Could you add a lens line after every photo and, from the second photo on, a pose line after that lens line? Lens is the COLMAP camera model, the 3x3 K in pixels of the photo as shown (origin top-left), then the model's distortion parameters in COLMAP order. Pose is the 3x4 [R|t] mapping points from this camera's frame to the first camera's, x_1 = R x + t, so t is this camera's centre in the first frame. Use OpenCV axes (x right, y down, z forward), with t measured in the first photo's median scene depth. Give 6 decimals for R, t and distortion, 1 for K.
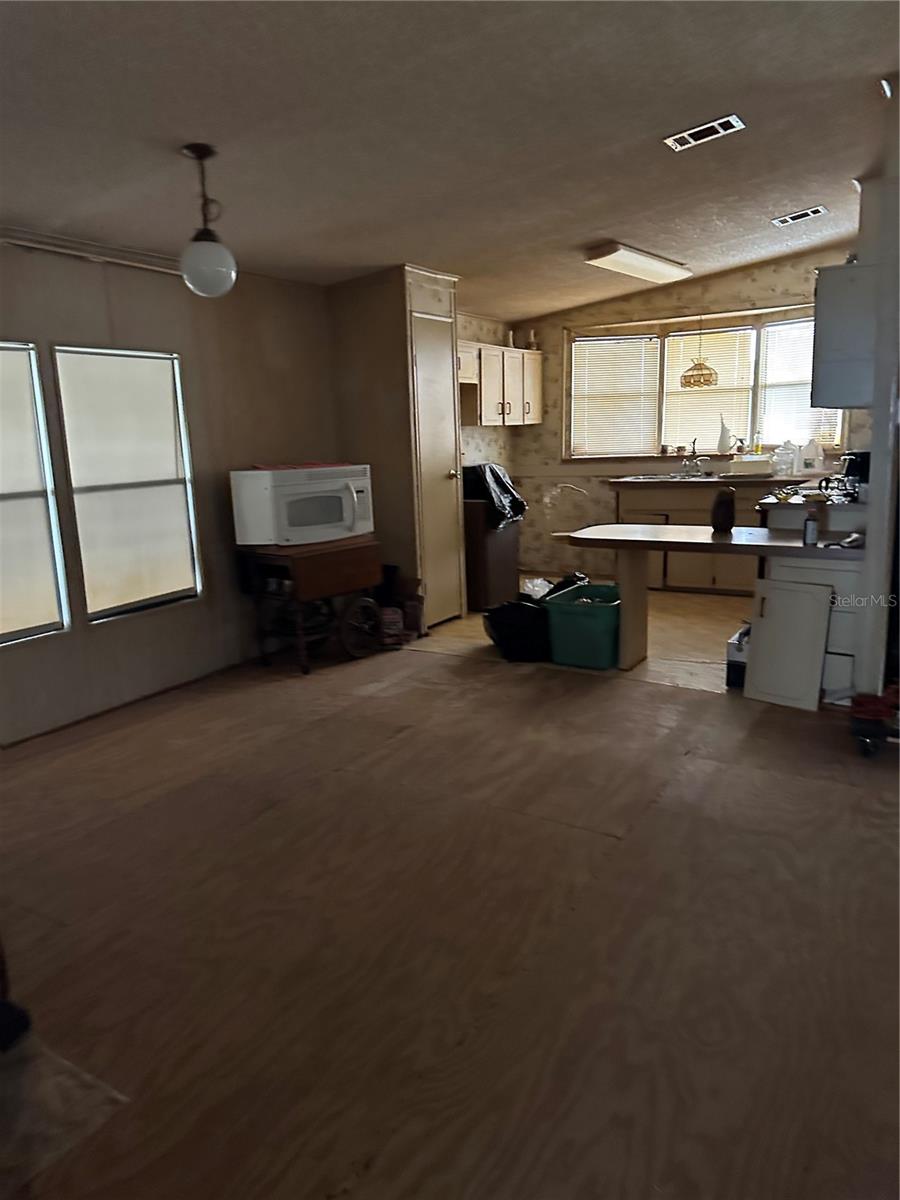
lens RADIAL K [[836.4, 0, 446.3], [0, 836.4, 602.7], [0, 0, 1]] dist [0.047571, -0.048355]
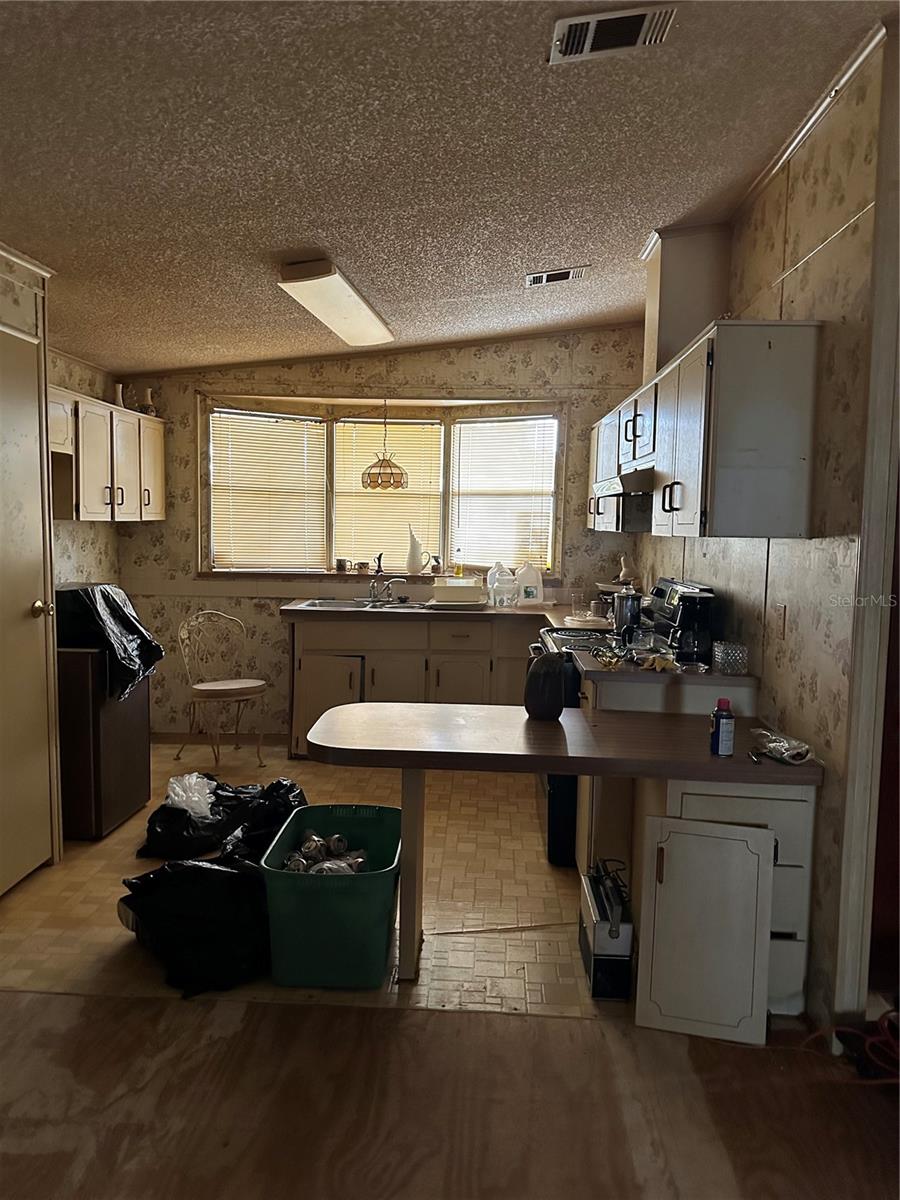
lens RADIAL K [[836.4, 0, 458.0], [0, 836.4, 601.5], [0, 0, 1]] dist [0.047571, -0.048355]
pose [[0.865618, 0.007403, 0.500650, -0.028139], [0.046937, 0.994288, -0.095856, -0.078832], [-0.498500, 0.106474, 0.860326, 0.328271]]
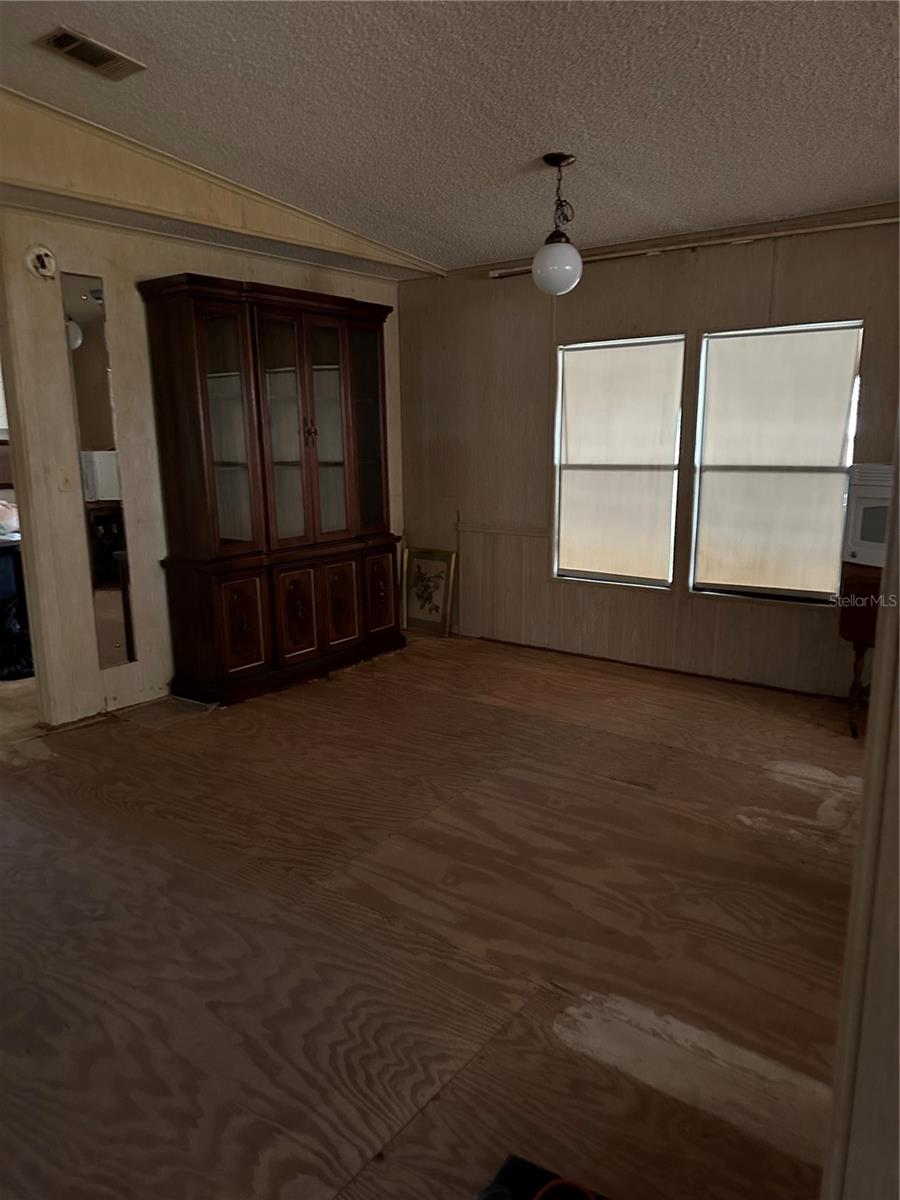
lens RADIAL K [[836.4, 0, 447.8], [0, 836.4, 606.0], [0, 0, 1]] dist [0.047571, -0.048355]
pose [[-0.096158, 0.243099, -0.965224, 0.409713], [-0.198440, 0.945569, 0.257918, -0.107982], [0.975385, 0.216340, -0.042684, 0.461982]]
